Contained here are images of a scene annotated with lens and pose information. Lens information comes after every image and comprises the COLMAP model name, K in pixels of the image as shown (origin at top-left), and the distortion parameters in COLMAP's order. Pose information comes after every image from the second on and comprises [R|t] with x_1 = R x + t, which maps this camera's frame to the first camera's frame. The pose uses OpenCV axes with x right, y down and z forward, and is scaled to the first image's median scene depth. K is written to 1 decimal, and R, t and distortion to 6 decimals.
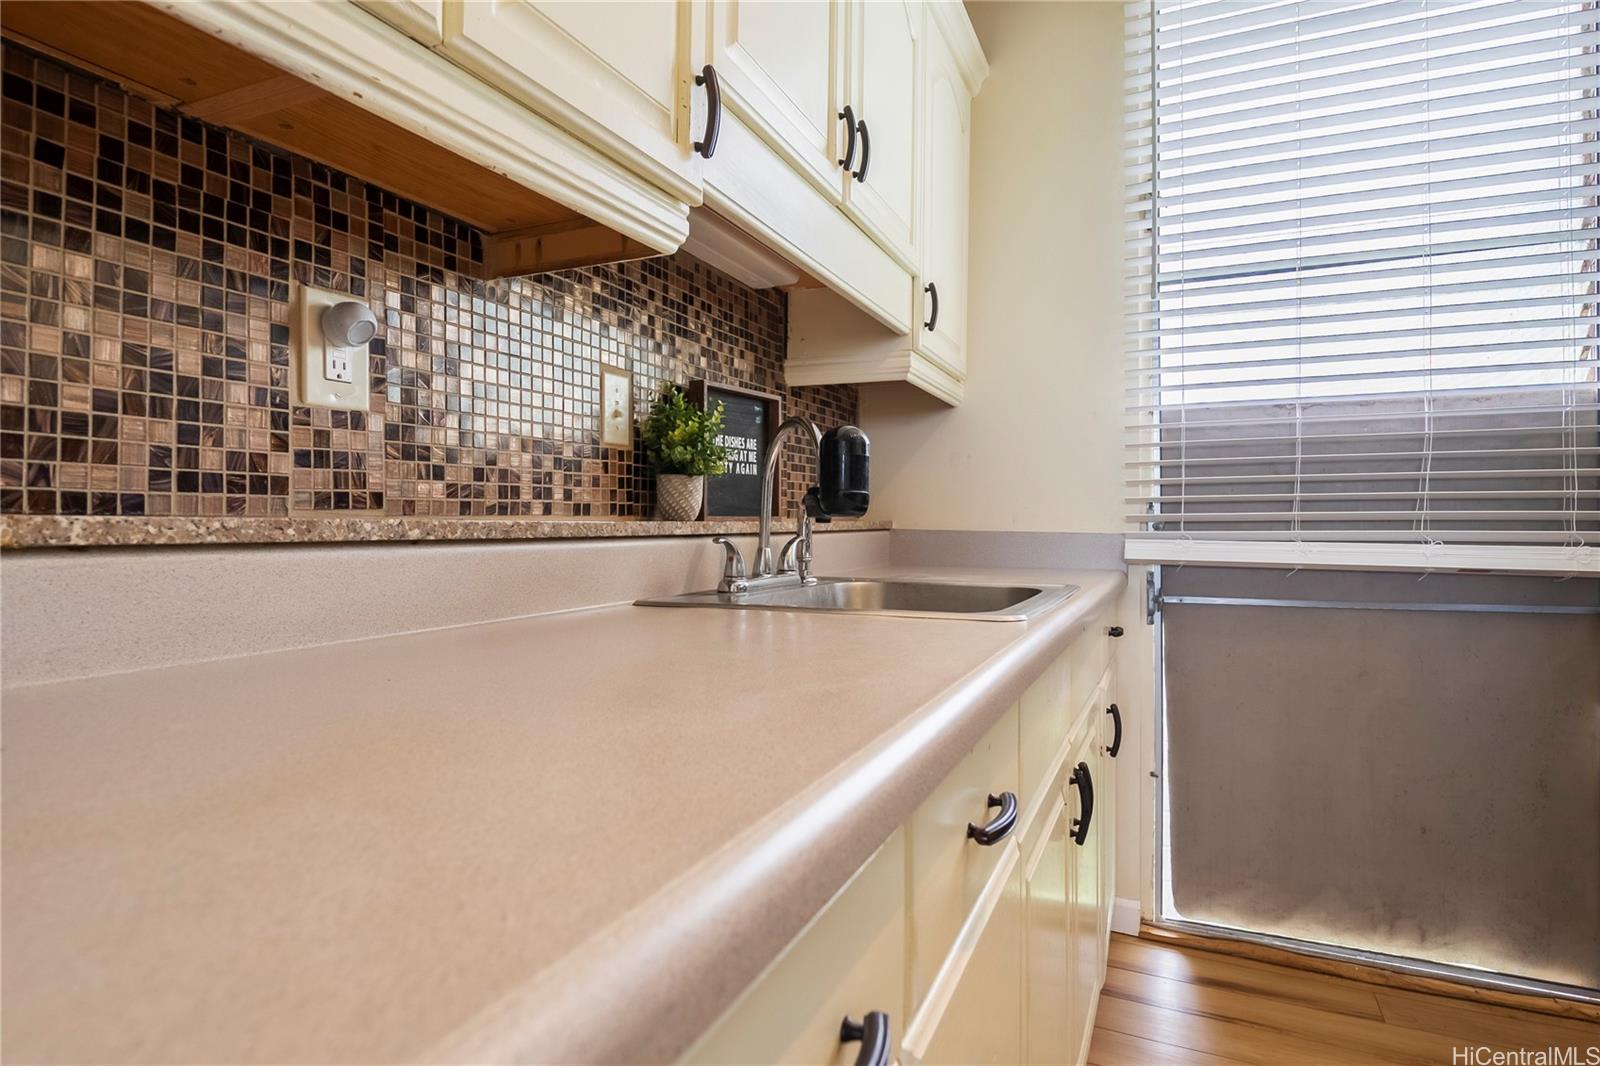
lens RADIAL K [[864.0, 0, 806.1], [0, 864.0, 521.1], [0, 0, 1]] dist [0.000019, -0.002823]
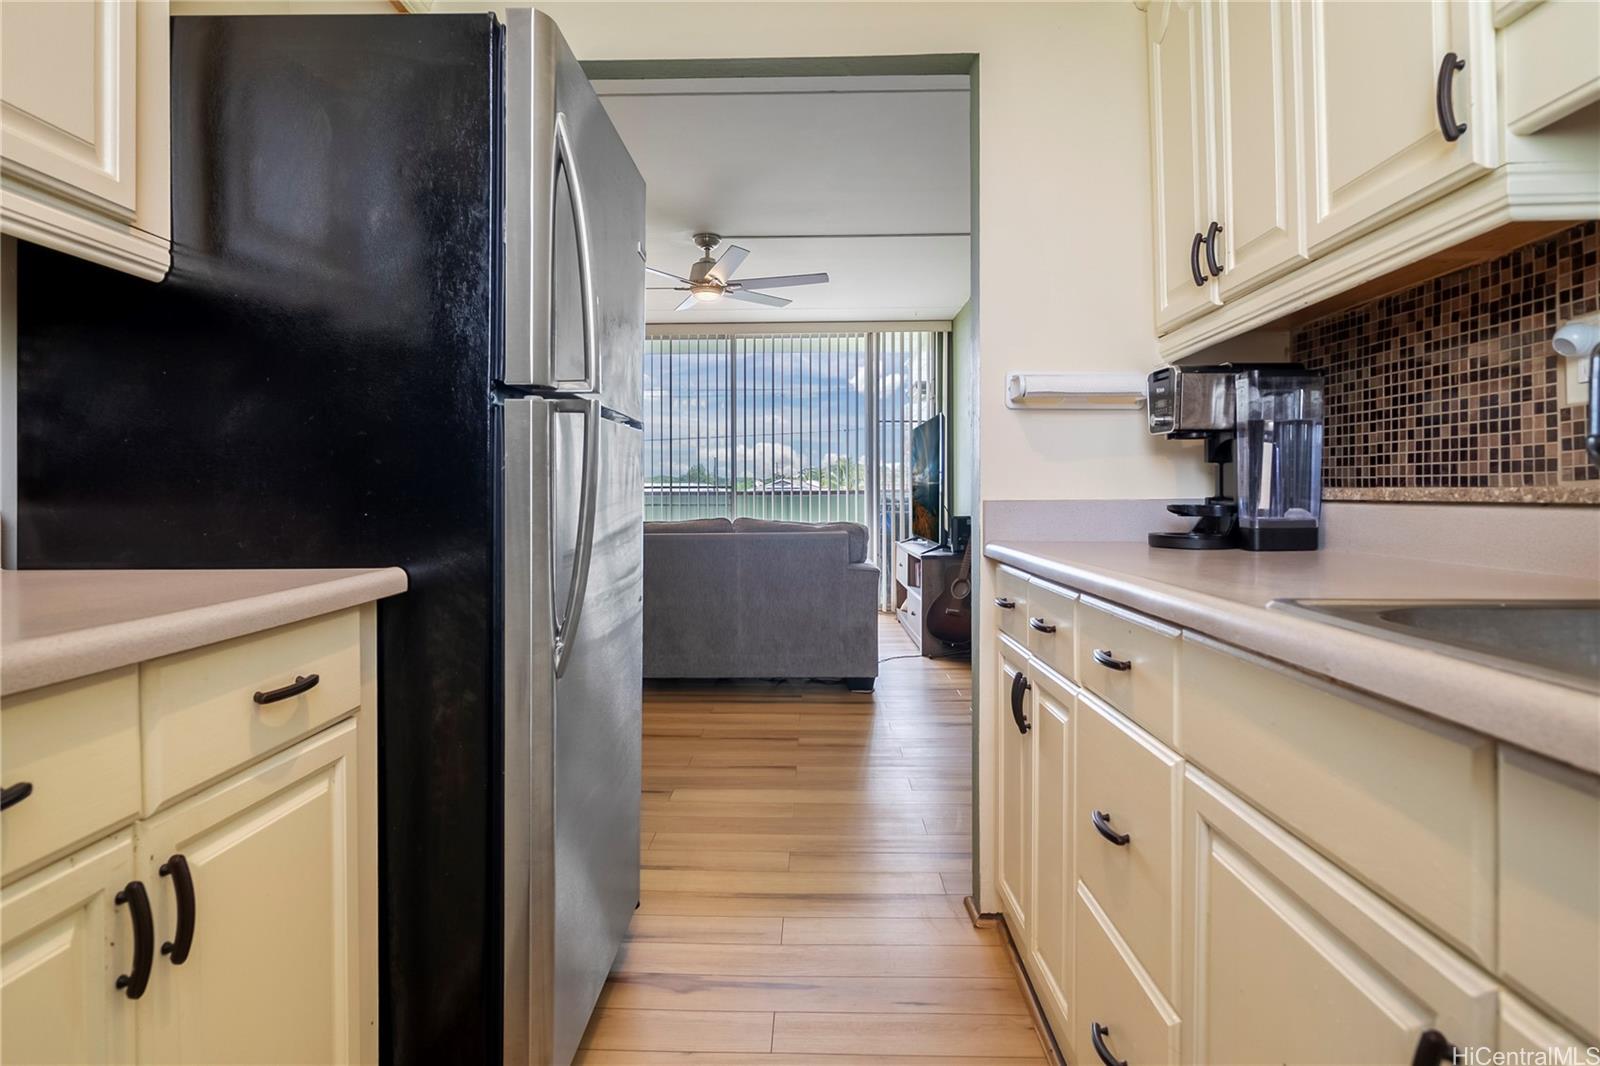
lens RADIAL K [[864.0, 0, 787.7], [0, 864.0, 490.5], [0, 0, 1]] dist [0.000019, -0.002823]
pose [[-0.928190, -0.002871, -0.372096, 0.712035], [0.000795, 0.999953, -0.009699, 0.009698], [0.372106, -0.009298, -0.928144, 1.168791]]
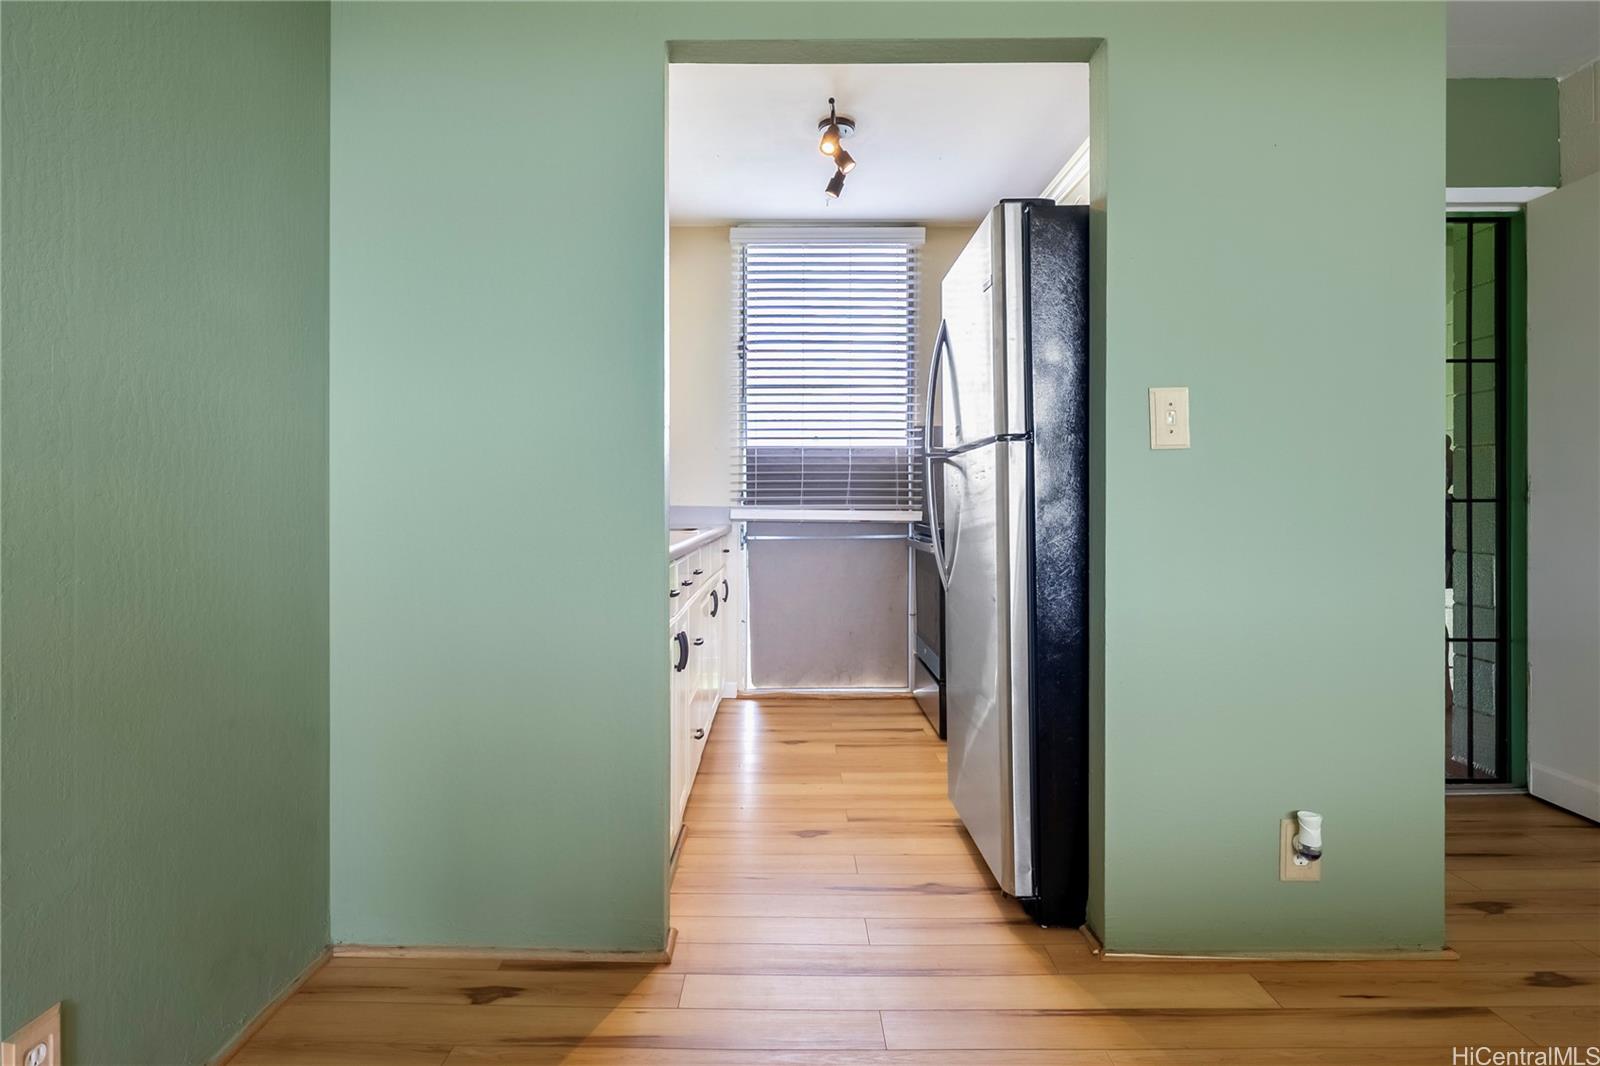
lens RADIAL K [[864.0, 0, 769.0], [0, 864.0, 494.8], [0, 0, 1]] dist [0.000019, -0.002823]
pose [[0.922425, 0.004122, 0.386155, -0.521108], [-0.002117, 0.999982, -0.005618, -0.003310], [-0.386171, 0.004365, 0.922417, -1.425297]]
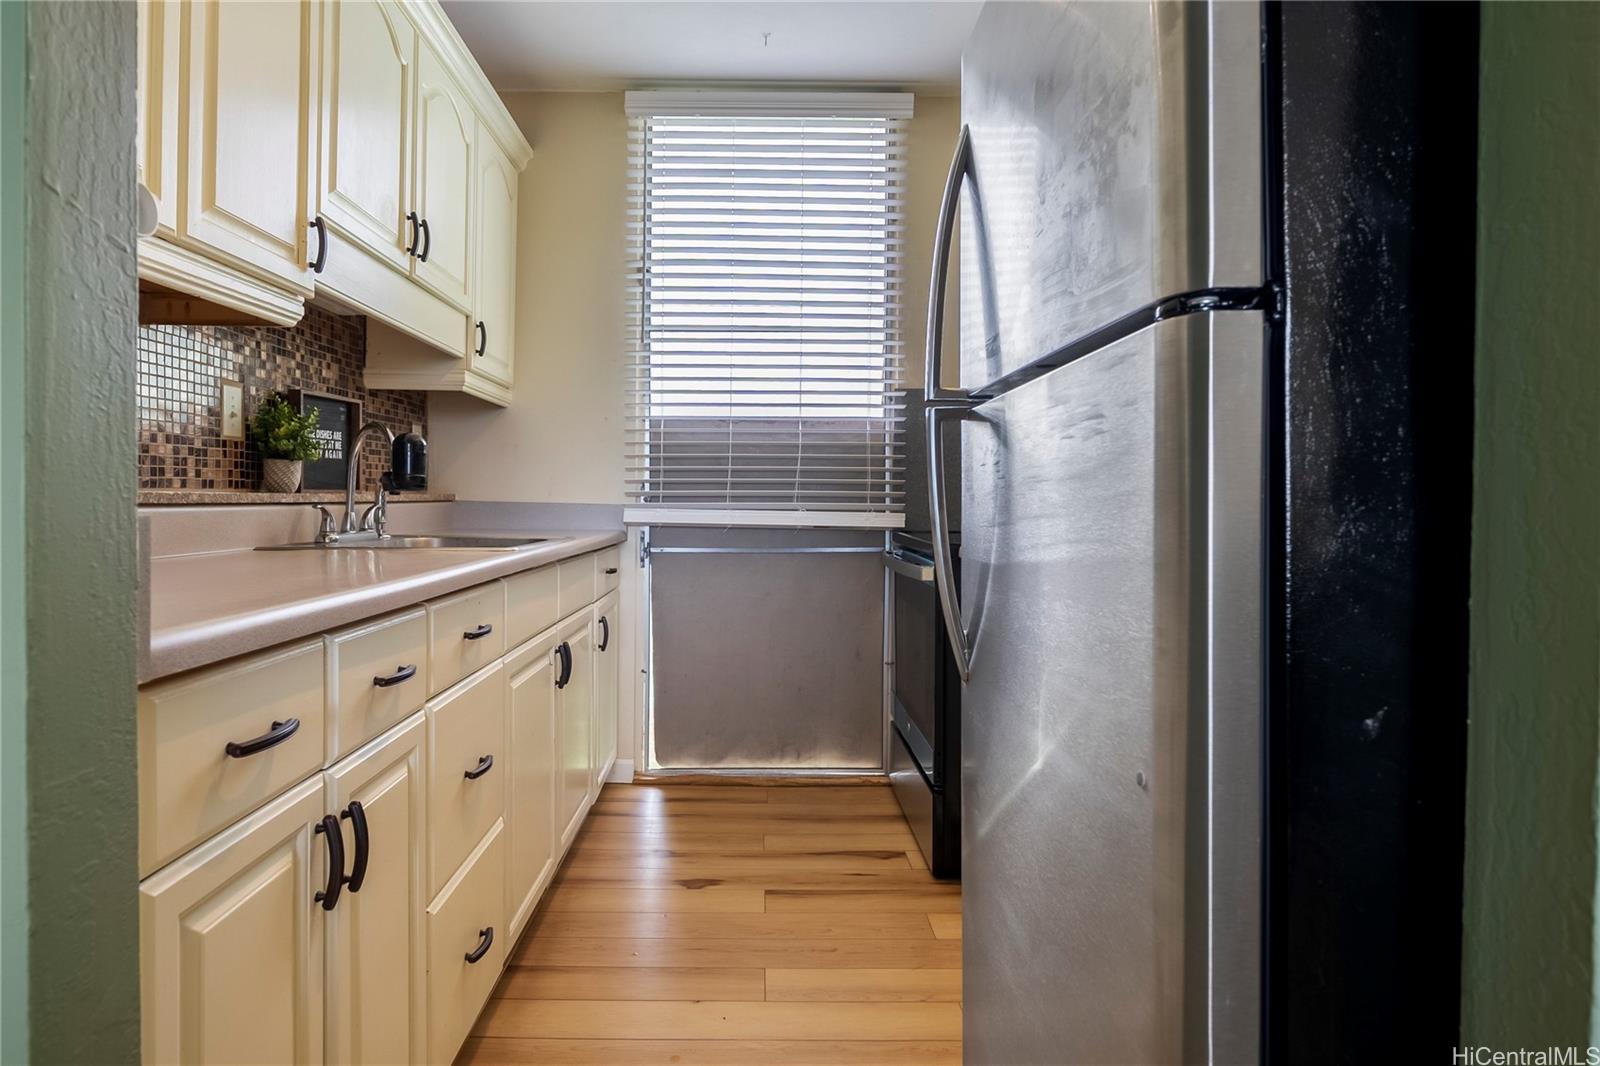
lens RADIAL K [[864.0, 0, 758.0], [0, 864.0, 510.2], [0, 0, 1]] dist [0.000019, -0.002823]
pose [[0.915482, 0.001302, 0.402358, -0.006178], [-0.008591, 0.999830, 0.016311, -0.001181], [-0.402268, -0.018389, 0.915337, -0.584473]]
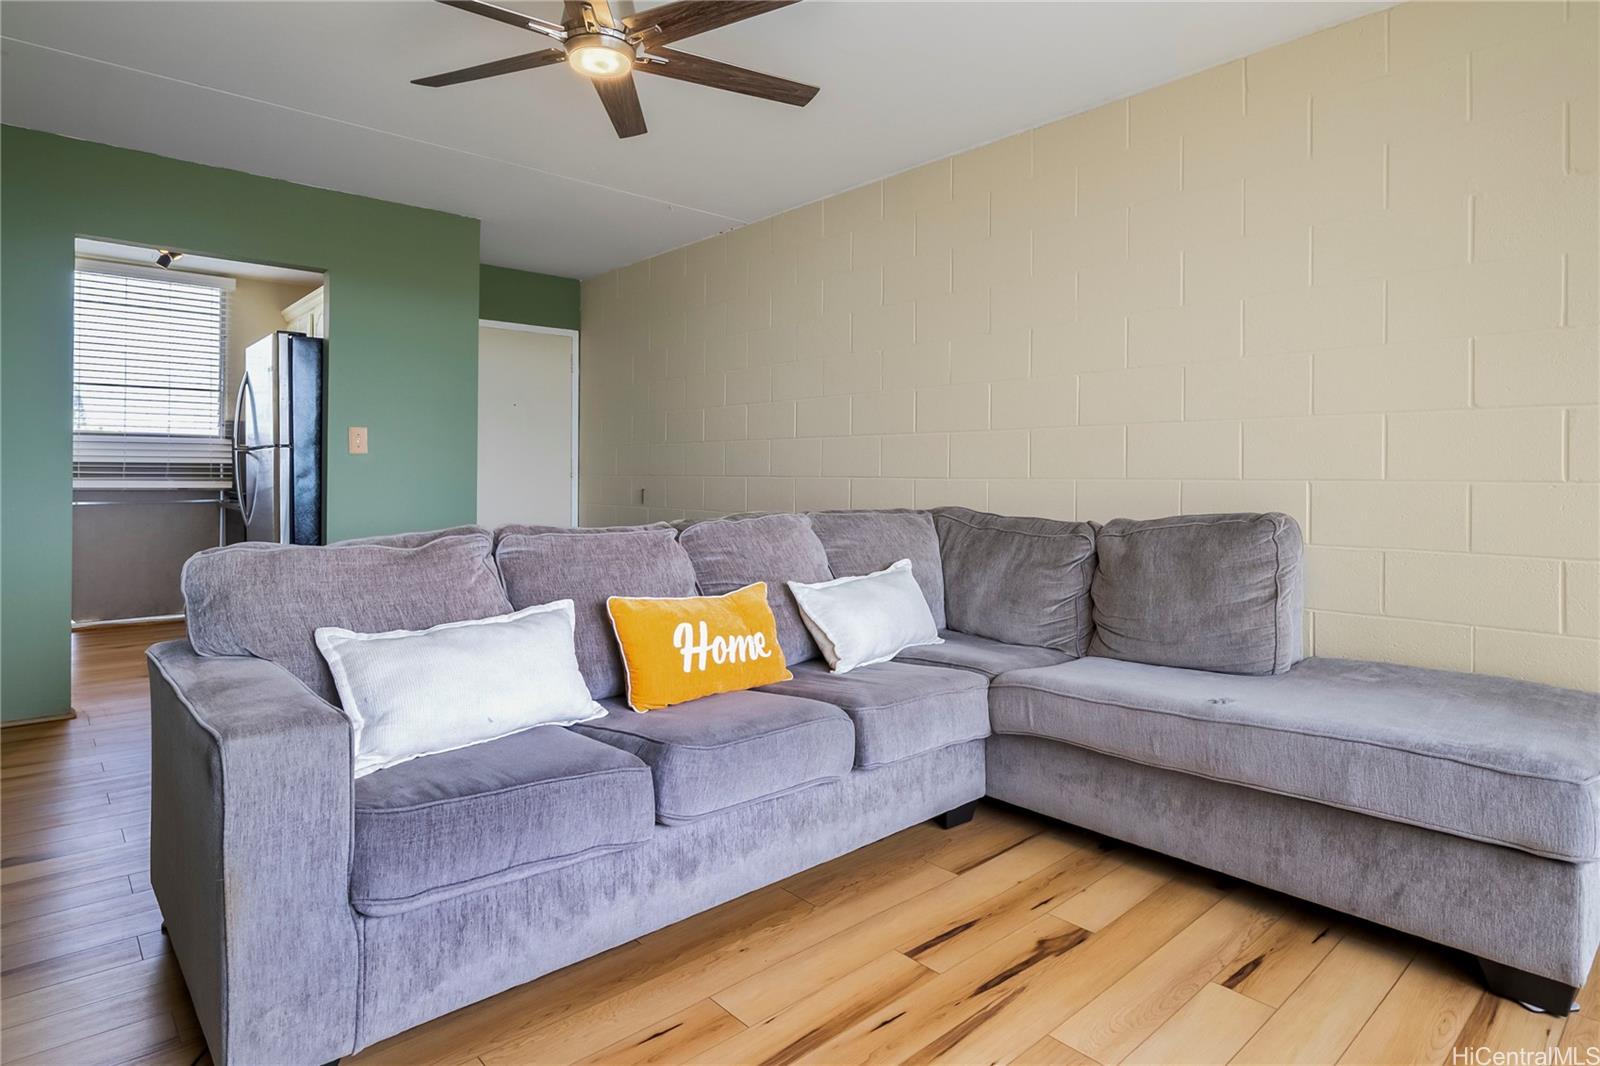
lens RADIAL K [[864.0, 0, 778.0], [0, 864.0, 476.2], [0, 0, 1]] dist [0.000019, -0.002823]
pose [[0.419957, 0.003440, 0.907537, -1.582685], [-0.008471, 0.999964, 0.000130, -0.017406], [-0.907504, -0.007742, 0.419971, -3.064713]]
